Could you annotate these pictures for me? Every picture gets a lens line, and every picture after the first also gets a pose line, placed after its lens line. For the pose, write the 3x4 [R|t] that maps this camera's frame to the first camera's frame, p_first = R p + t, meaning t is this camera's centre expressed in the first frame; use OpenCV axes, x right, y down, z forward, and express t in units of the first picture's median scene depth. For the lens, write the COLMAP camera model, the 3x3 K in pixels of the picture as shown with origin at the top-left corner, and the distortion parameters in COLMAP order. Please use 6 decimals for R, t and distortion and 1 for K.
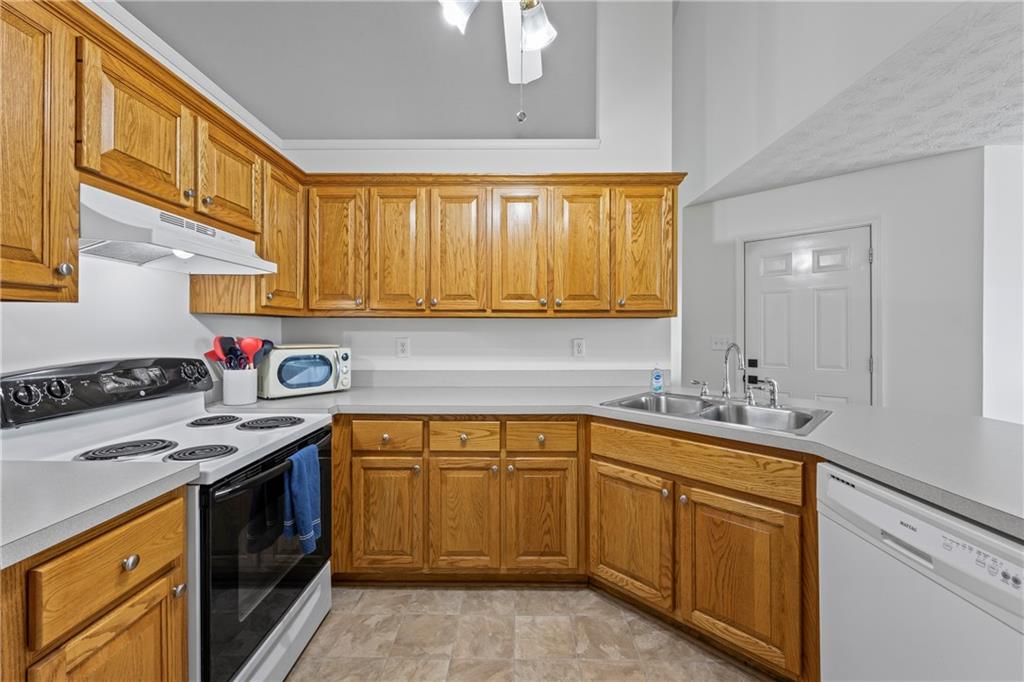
lens RADIAL K [[406.8, 0, 508.9], [0, 406.8, 333.7], [0, 0, 1]] dist [-0.001374, 0.000178]
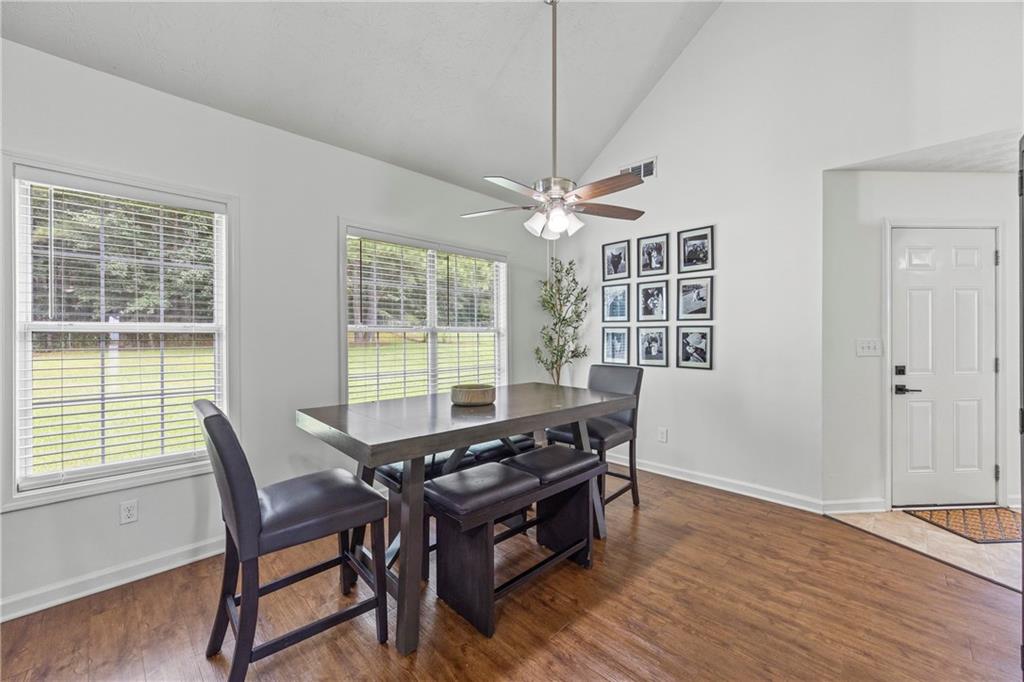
lens RADIAL K [[408.0, 0, 511.8], [0, 408.0, 335.0], [0, 0, 1]] dist [-0.001452, -0.000043]
pose [[0.695602, -0.003495, 0.718419, -1.012186], [0.004931, 0.999988, 0.000090, -0.008823], [-0.718411, 0.003480, 0.695611, 1.713106]]
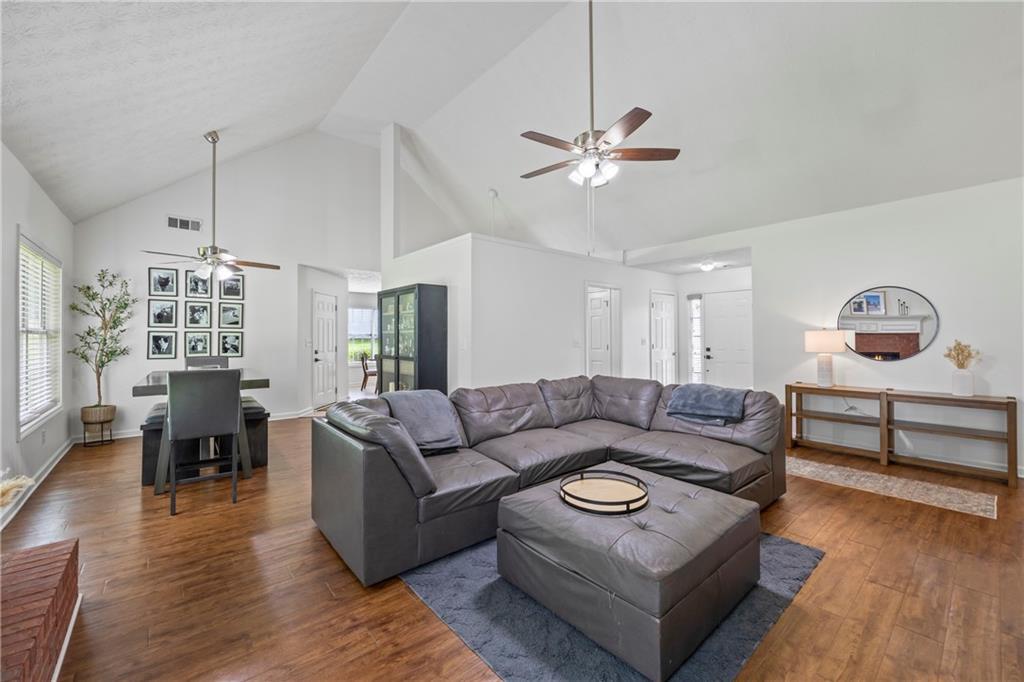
lens RADIAL K [[408.0, 0, 516.3], [0, 408.0, 333.8], [0, 0, 1]] dist [-0.001452, -0.000043]
pose [[-0.657002, 0.005889, 0.753866, -2.784012], [0.002386, 0.999981, -0.005733, -0.007798], [-0.753885, -0.001968, -0.657003, 2.749747]]
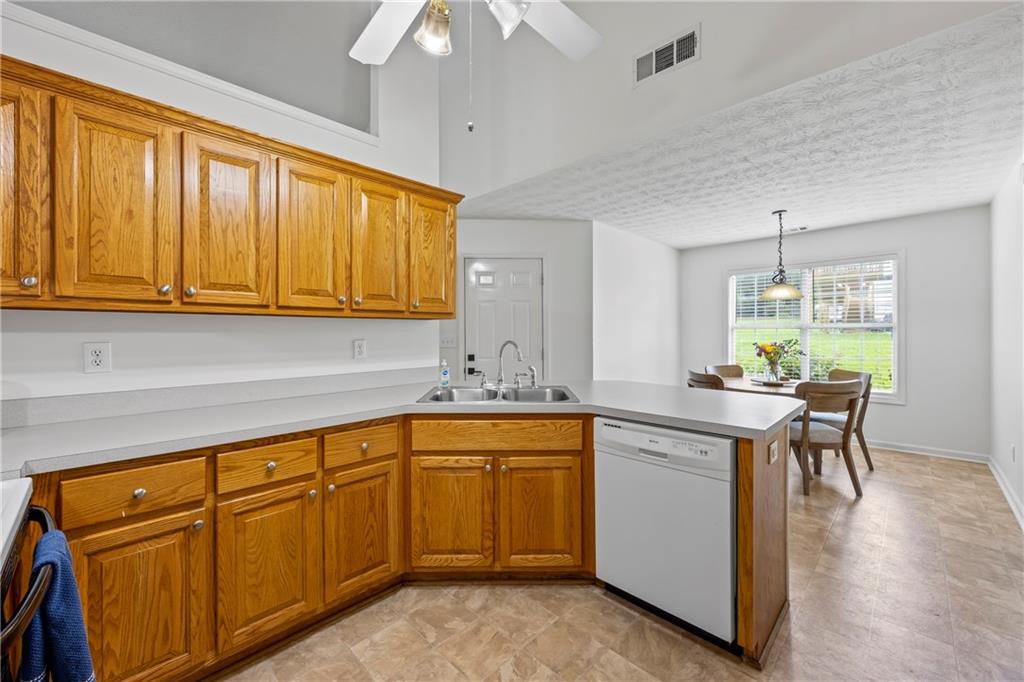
lens RADIAL K [[406.8, 0, 510.2], [0, 406.8, 333.3], [0, 0, 1]] dist [-0.001374, 0.000178]
pose [[0.693130, -0.004731, 0.720798, -0.353092], [0.006423, 0.999979, 0.000386, -0.000624], [-0.720784, 0.004362, 0.693146, 0.109053]]
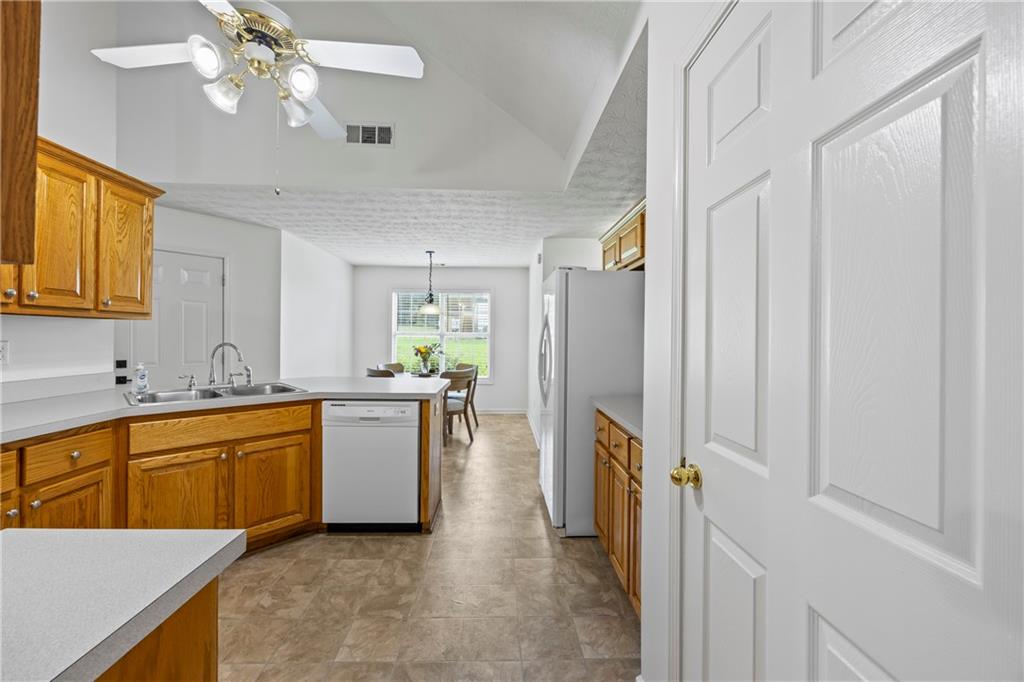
lens RADIAL K [[406.8, 0, 508.7], [0, 406.8, 340.8], [0, 0, 1]] dist [-0.001374, 0.000178]
pose [[-0.042108, -0.007242, 0.999087, -0.810651], [-0.008083, 0.999943, 0.006908, -0.001202], [-0.999080, -0.007785, -0.042164, 0.110961]]
